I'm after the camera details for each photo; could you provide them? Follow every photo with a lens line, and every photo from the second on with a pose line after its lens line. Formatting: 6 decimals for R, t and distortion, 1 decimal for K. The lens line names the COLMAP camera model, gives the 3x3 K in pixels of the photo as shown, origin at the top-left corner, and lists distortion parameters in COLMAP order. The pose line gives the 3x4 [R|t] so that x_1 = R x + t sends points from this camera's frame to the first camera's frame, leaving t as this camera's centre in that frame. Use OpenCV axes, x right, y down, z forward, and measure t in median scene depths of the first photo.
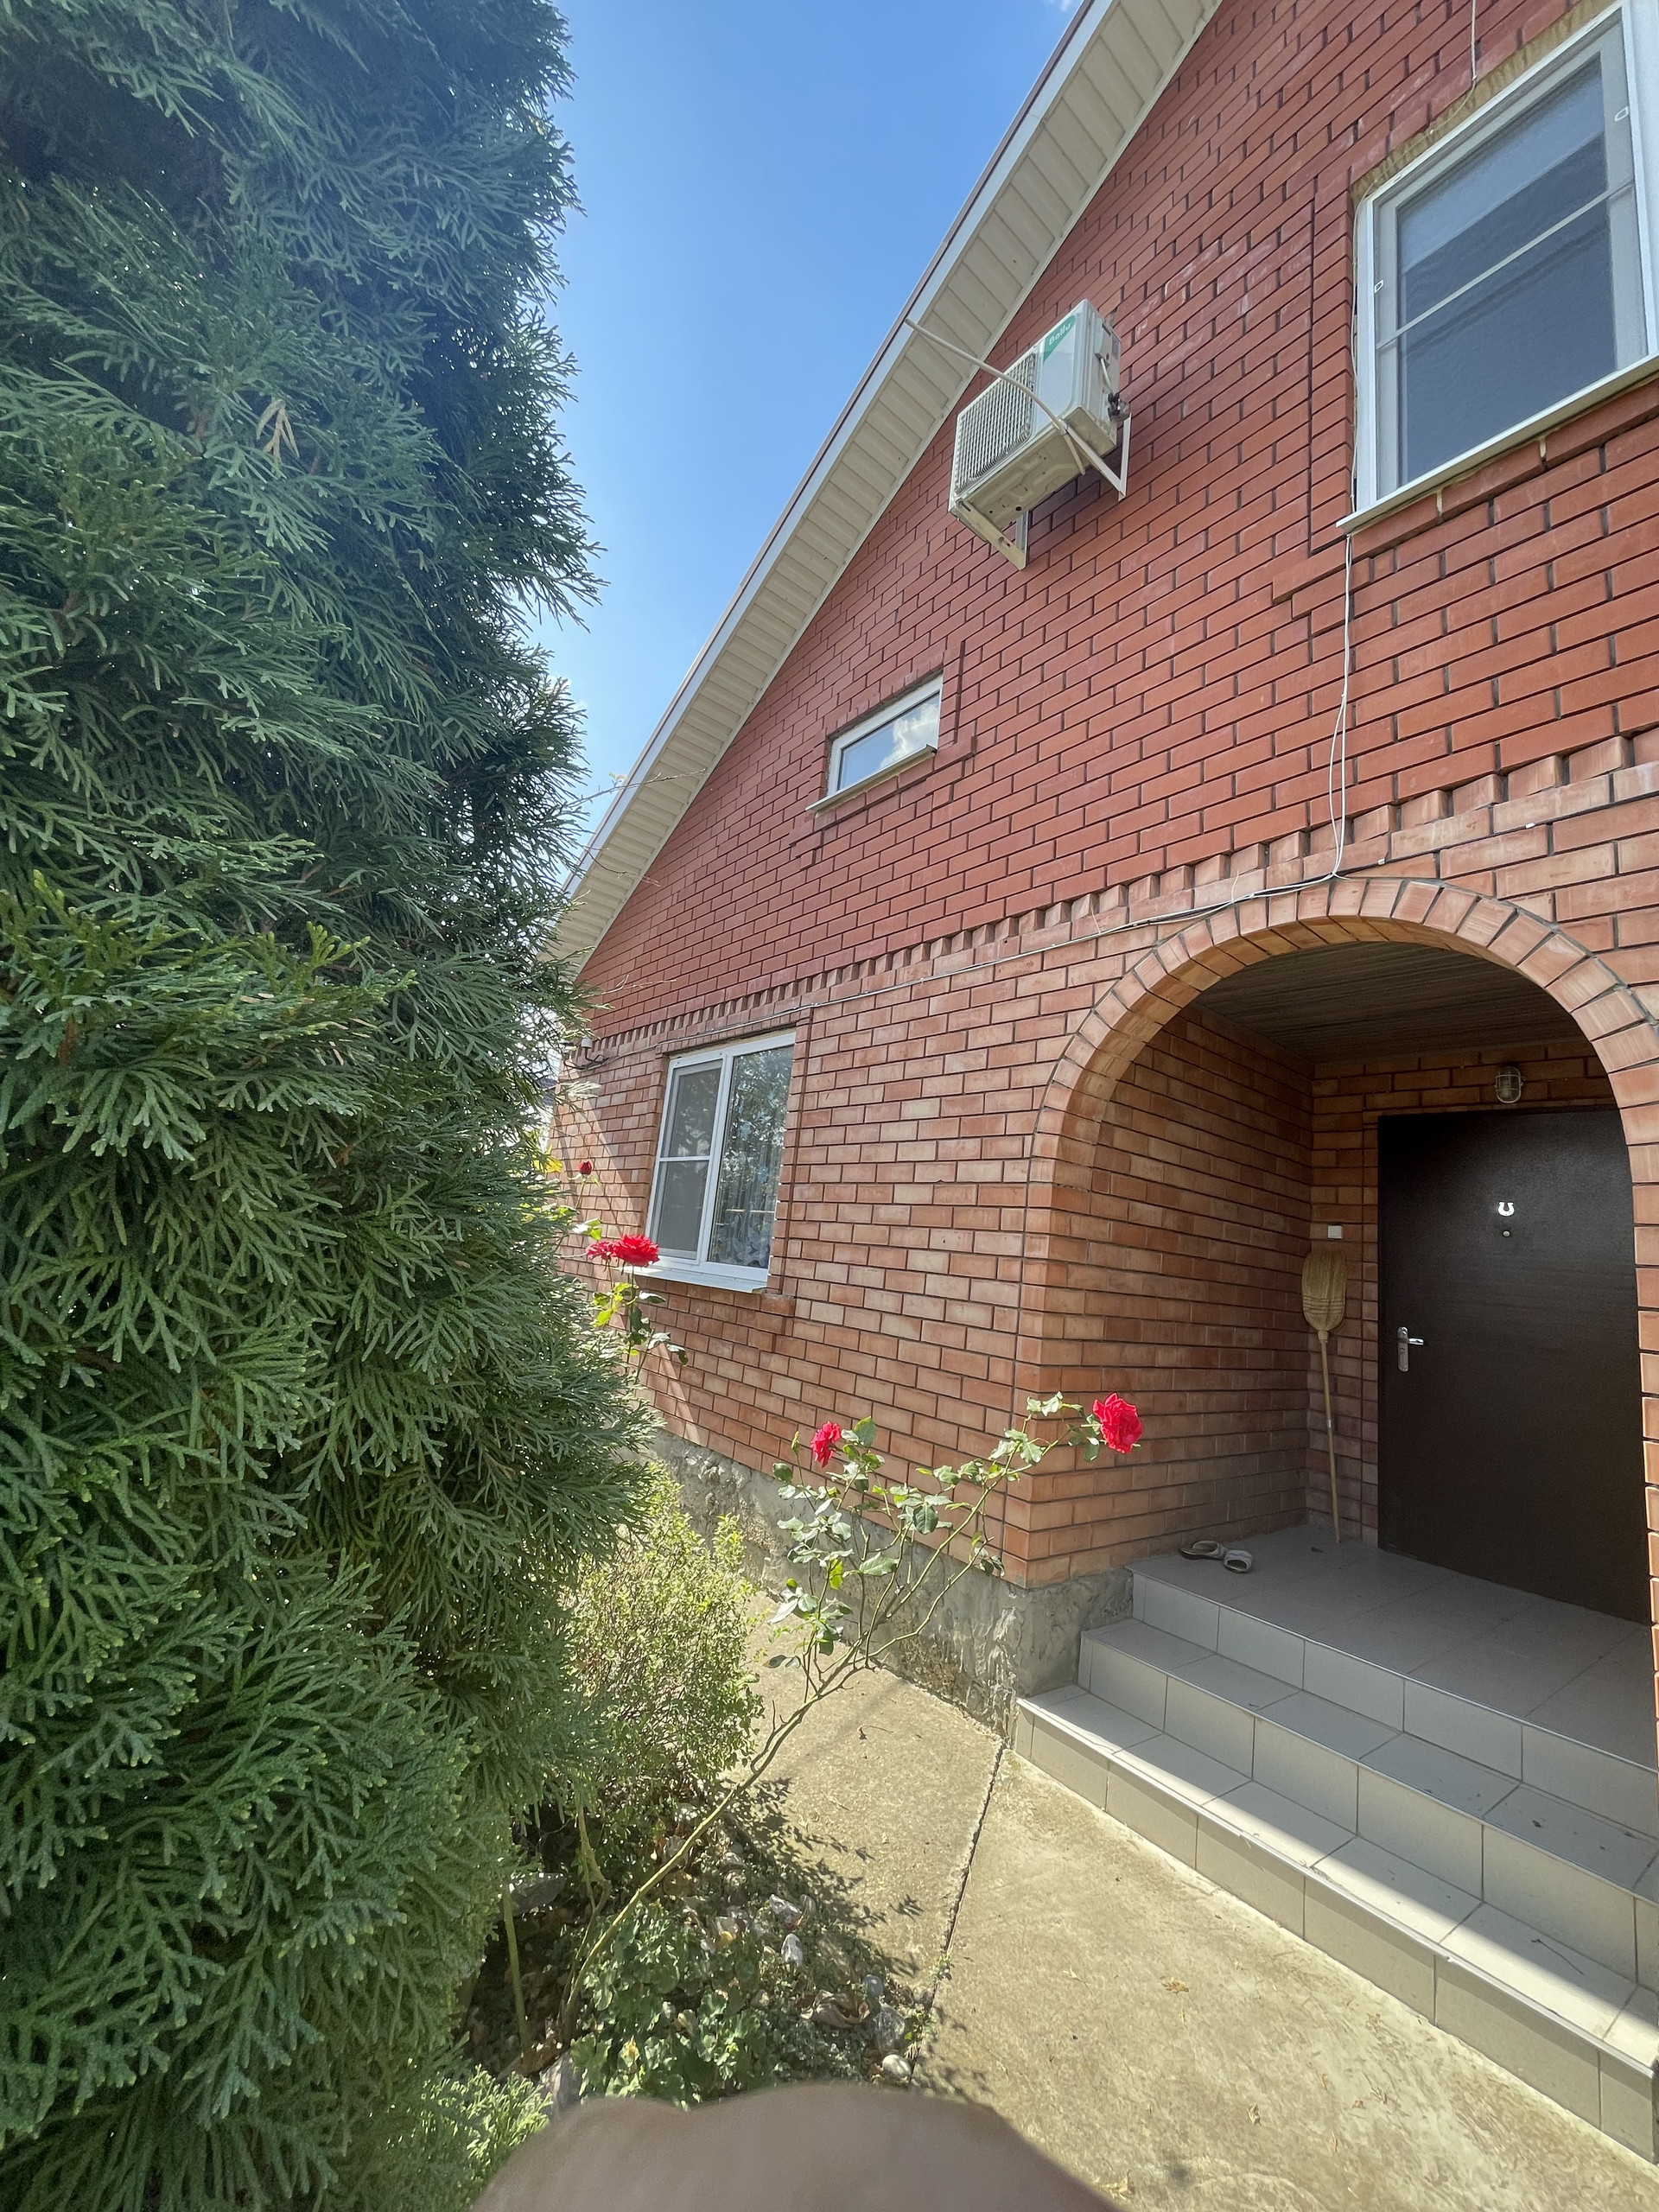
lens RADIAL K [[889.7, 0, 830.2], [0, 889.7, 1100.6], [0, 0, 1]] dist [-0.006885, -0.000066]
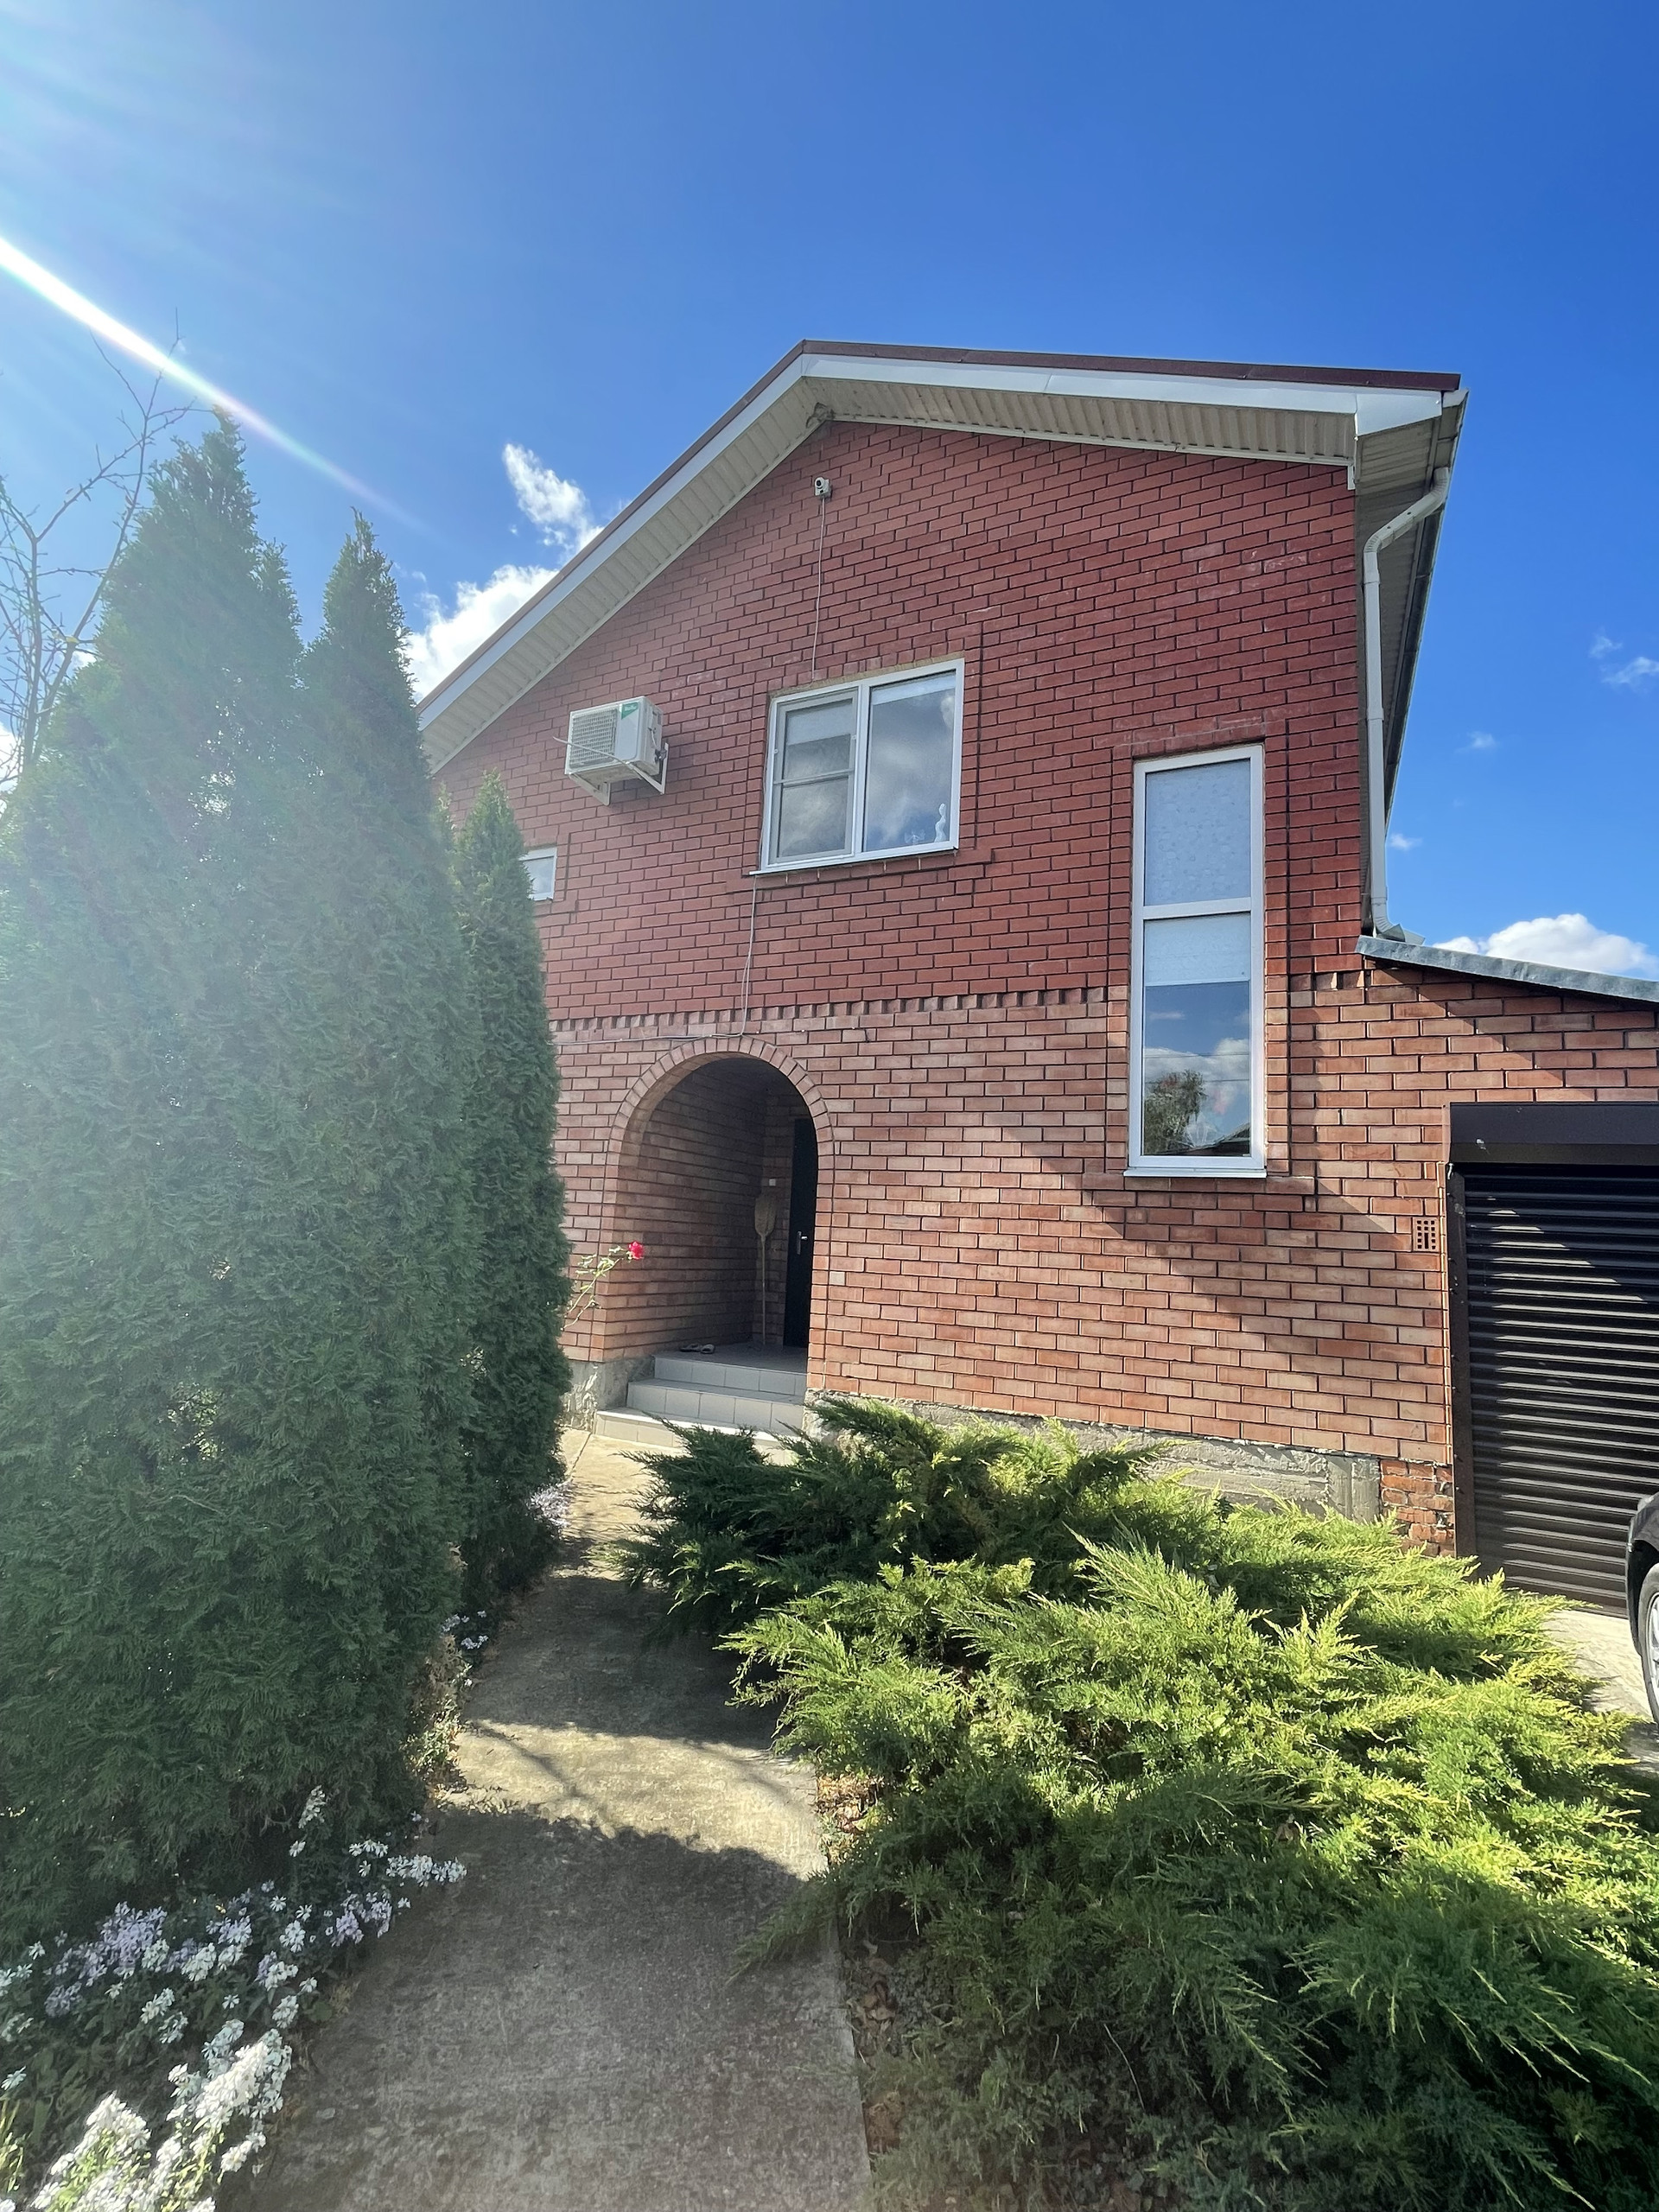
lens RADIAL K [[1028.3, 0, 830.8], [0, 1028.3, 1110.1], [0, 0, 1]] dist [0.000654, 0.000008]
pose [[0.900309, -0.004218, 0.435230, -0.311789], [-0.032268, 0.996554, 0.076407, -0.215304], [-0.434053, -0.082834, 0.897071, -1.216862]]
